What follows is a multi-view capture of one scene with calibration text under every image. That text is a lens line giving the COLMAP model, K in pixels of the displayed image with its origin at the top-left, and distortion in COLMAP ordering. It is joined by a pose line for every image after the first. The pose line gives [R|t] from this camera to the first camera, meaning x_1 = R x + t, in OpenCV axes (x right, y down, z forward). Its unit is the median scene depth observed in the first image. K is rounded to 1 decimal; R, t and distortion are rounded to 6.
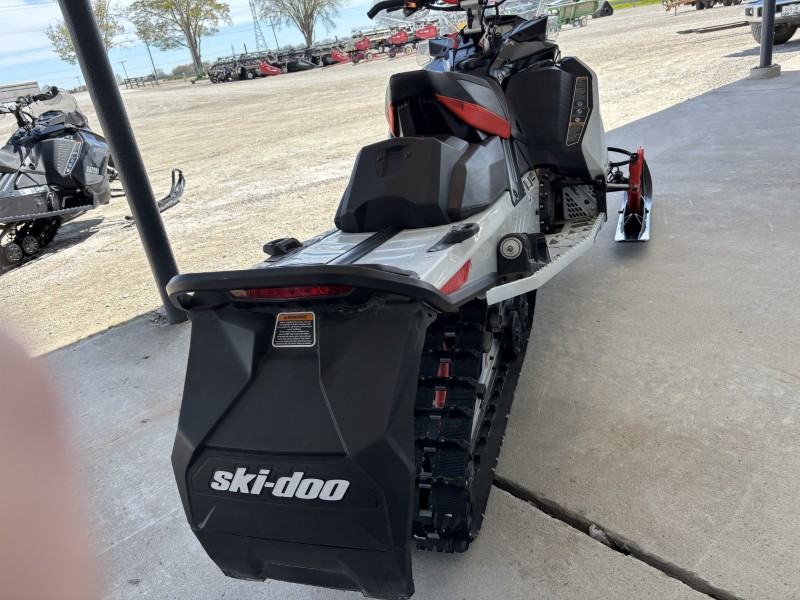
lens RADIAL K [[606.4, 0, 381.5], [0, 606.4, 298.3], [0, 0, 1]] dist [0.049613, -0.059553]
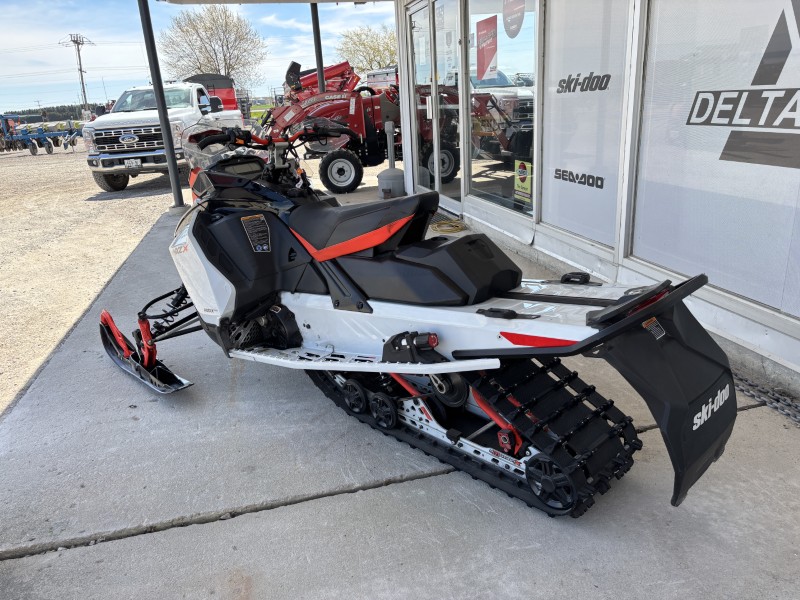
lens RADIAL K [[606.4, 0, 390.3], [0, 606.4, 301.9], [0, 0, 1]] dist [0.049613, -0.059553]
pose [[0.461000, -0.143442, 0.875730, -0.816617], [0.329120, 0.944105, -0.018613, -0.094400], [-0.824111, 0.296801, 0.482442, 0.327852]]
